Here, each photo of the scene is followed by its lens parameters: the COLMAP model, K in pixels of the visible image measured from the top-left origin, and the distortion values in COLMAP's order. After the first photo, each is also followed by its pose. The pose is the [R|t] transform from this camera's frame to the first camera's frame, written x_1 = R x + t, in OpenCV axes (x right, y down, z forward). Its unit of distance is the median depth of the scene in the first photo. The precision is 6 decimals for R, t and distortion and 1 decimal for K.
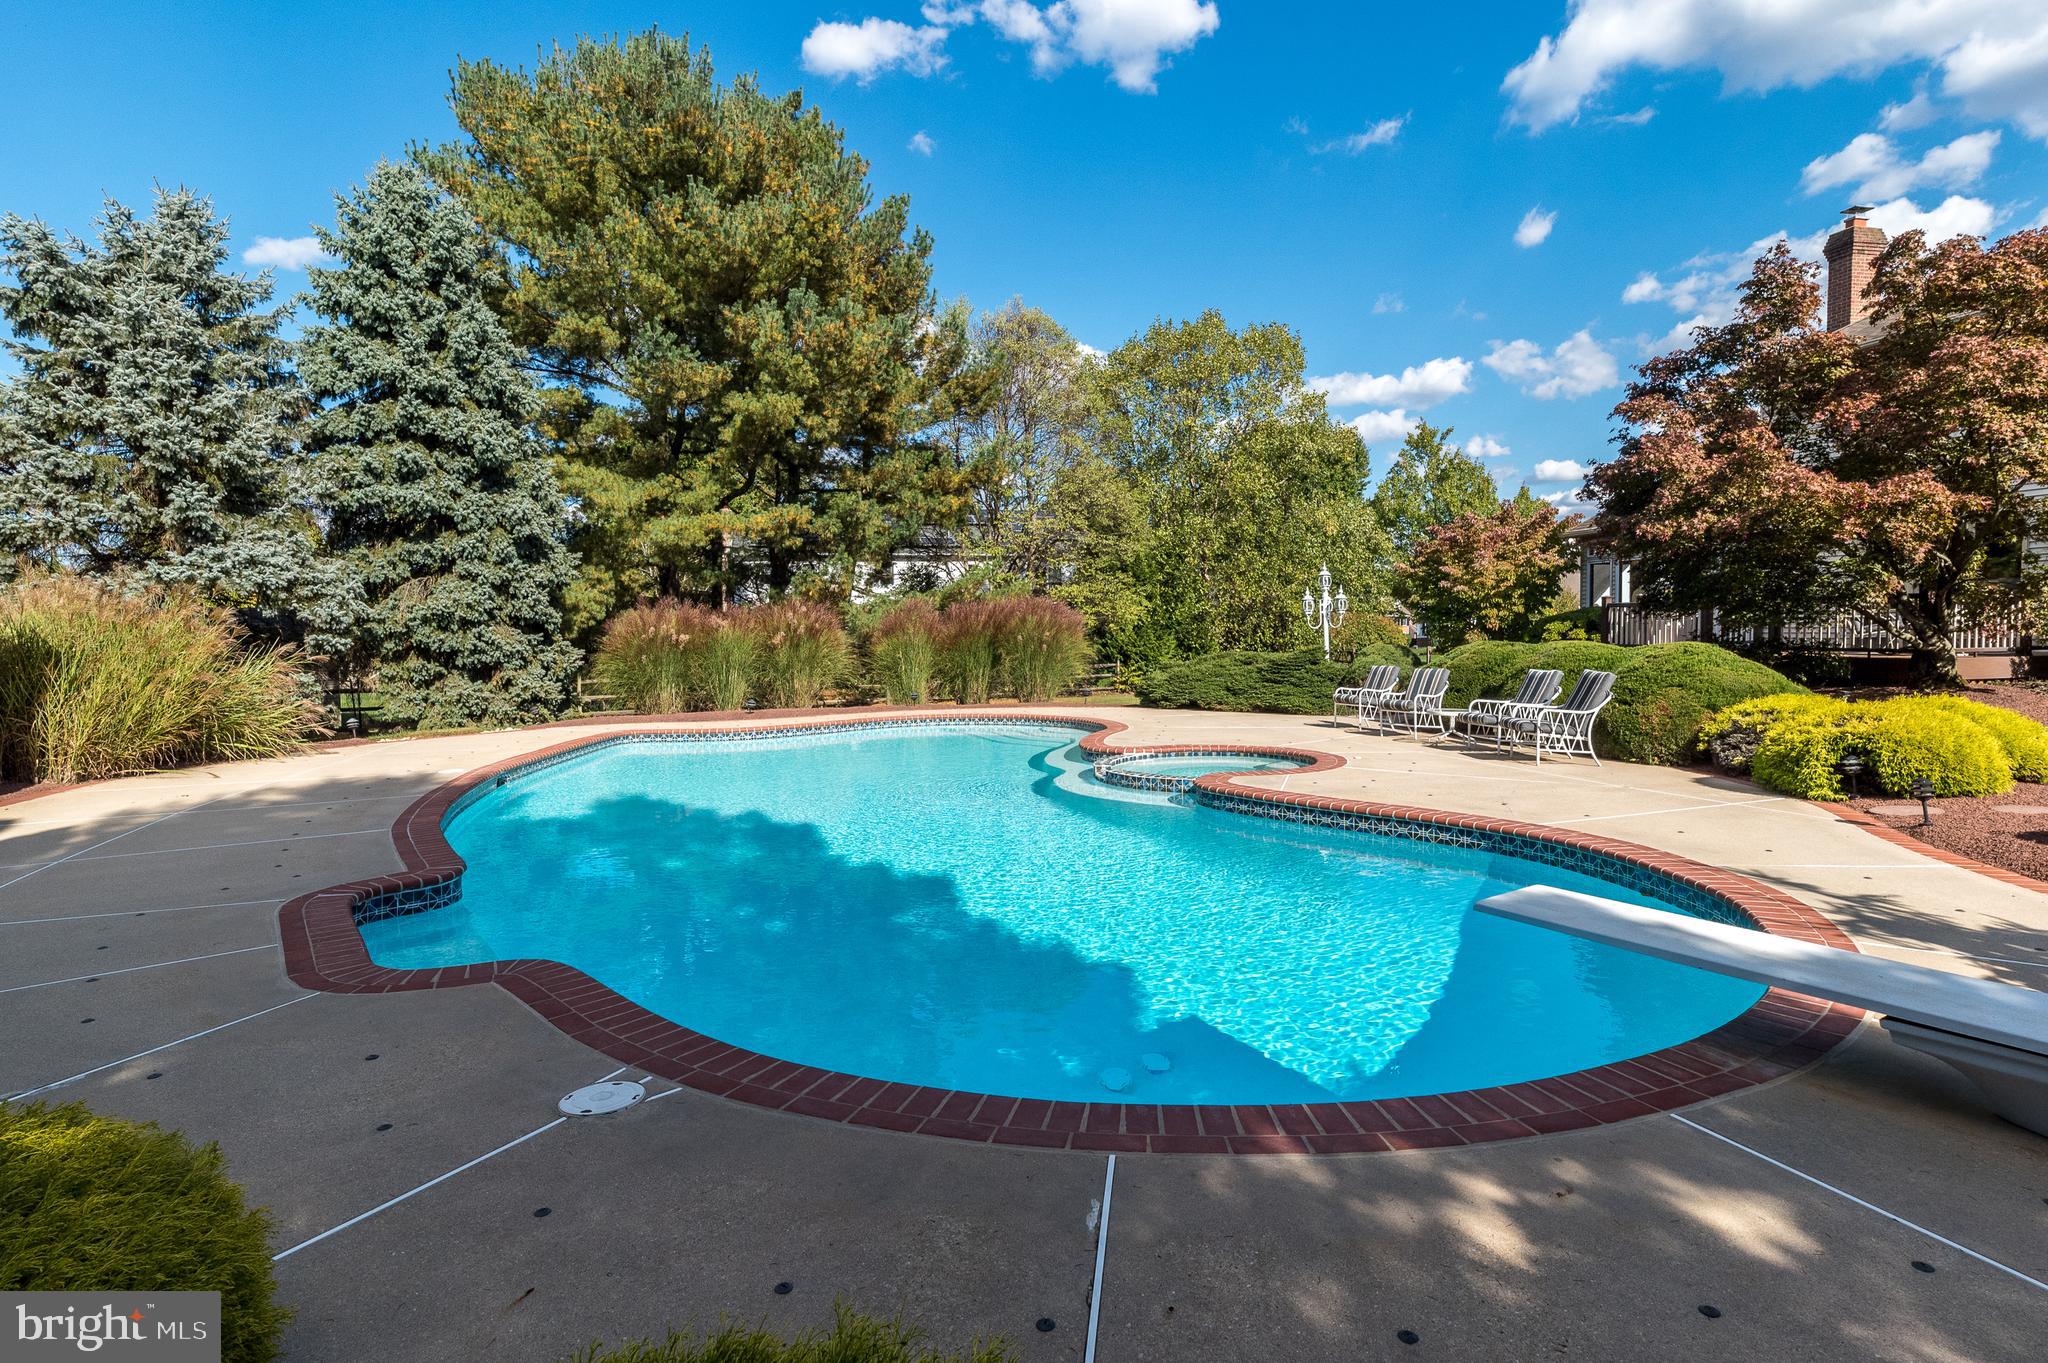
lens RADIAL K [[1099.0, 0, 1016.1], [0, 1099.0, 667.9], [0, 0, 1]] dist [0.018716, -0.001164]
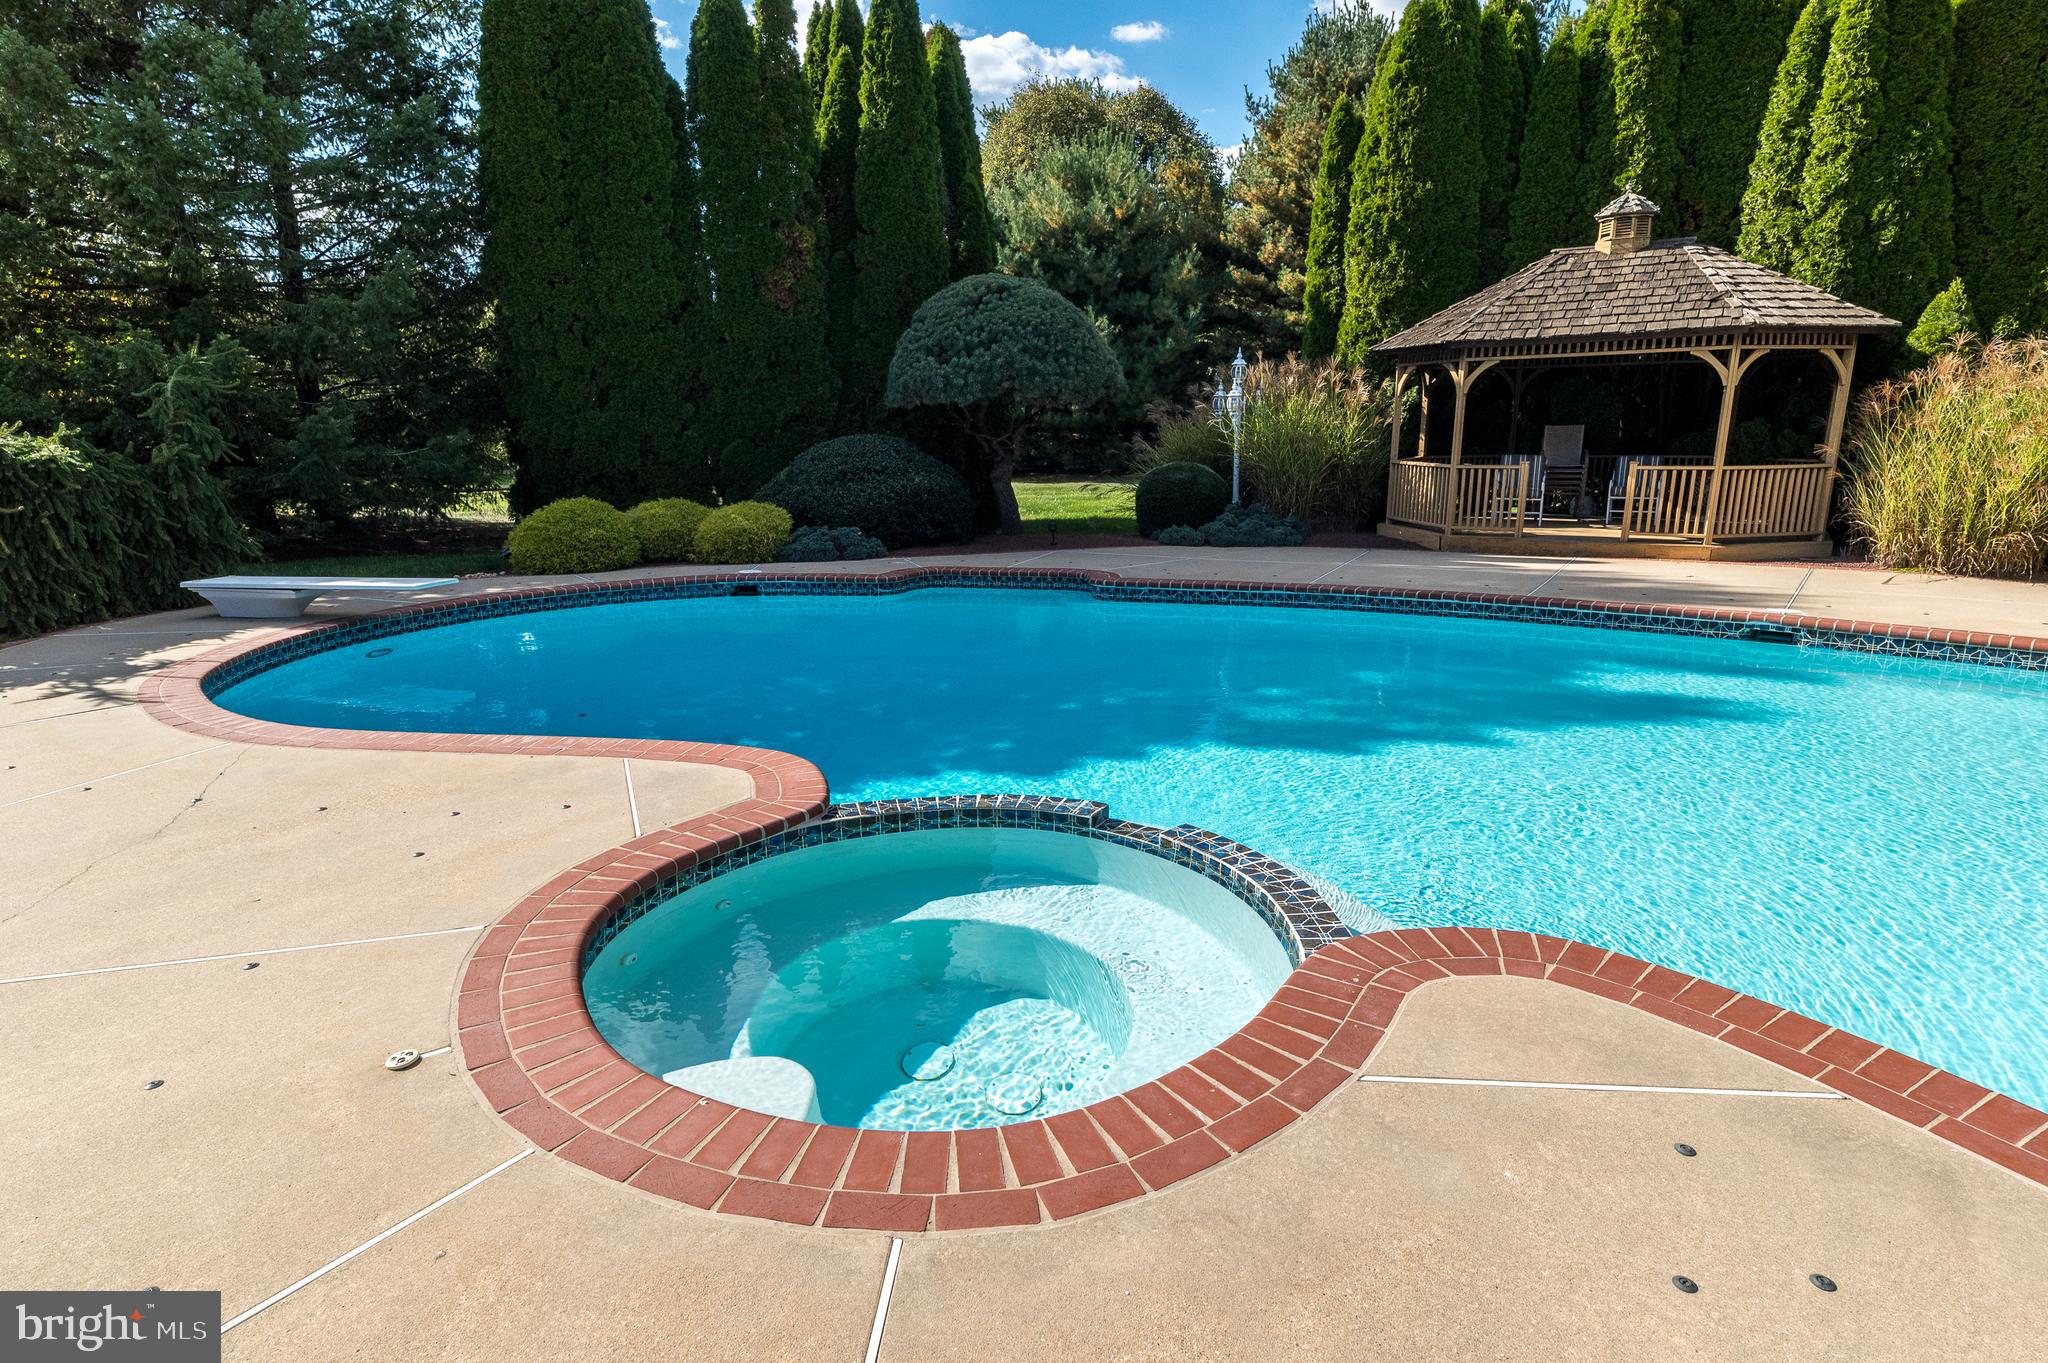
lens RADIAL K [[1099.0, 0, 1024.2], [0, 1099.0, 682.0], [0, 0, 1]] dist [0.018716, -0.001164]
pose [[-0.766572, 0.171973, -0.618702, 0.188407], [0.002314, 0.964206, 0.265142, -0.032437], [0.642154, 0.201819, -0.739532, 0.682934]]
